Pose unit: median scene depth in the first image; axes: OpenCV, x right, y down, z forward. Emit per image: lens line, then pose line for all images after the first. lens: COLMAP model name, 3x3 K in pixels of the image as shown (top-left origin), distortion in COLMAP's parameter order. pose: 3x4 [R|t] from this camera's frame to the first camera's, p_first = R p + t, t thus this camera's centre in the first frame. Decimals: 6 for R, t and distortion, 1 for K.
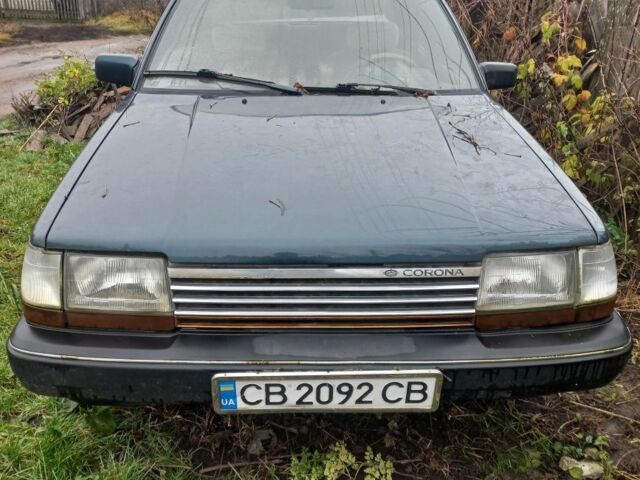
lens RADIAL K [[509.9, 0, 319.0], [0, 509.9, 237.1], [0, 0, 1]] dist [0.055826, -0.057590]
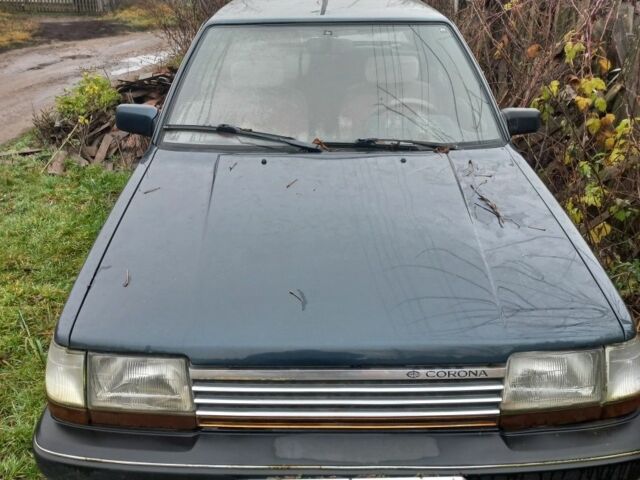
lens RADIAL K [[509.9, 0, 323.8], [0, 509.9, 237.2], [0, 0, 1]] dist [0.055826, -0.057590]
pose [[0.999681, -0.002191, -0.025161, -0.005097], [0.002597, 0.999867, 0.016113, -0.157576], [0.025122, -0.016174, 0.999554, 0.006040]]
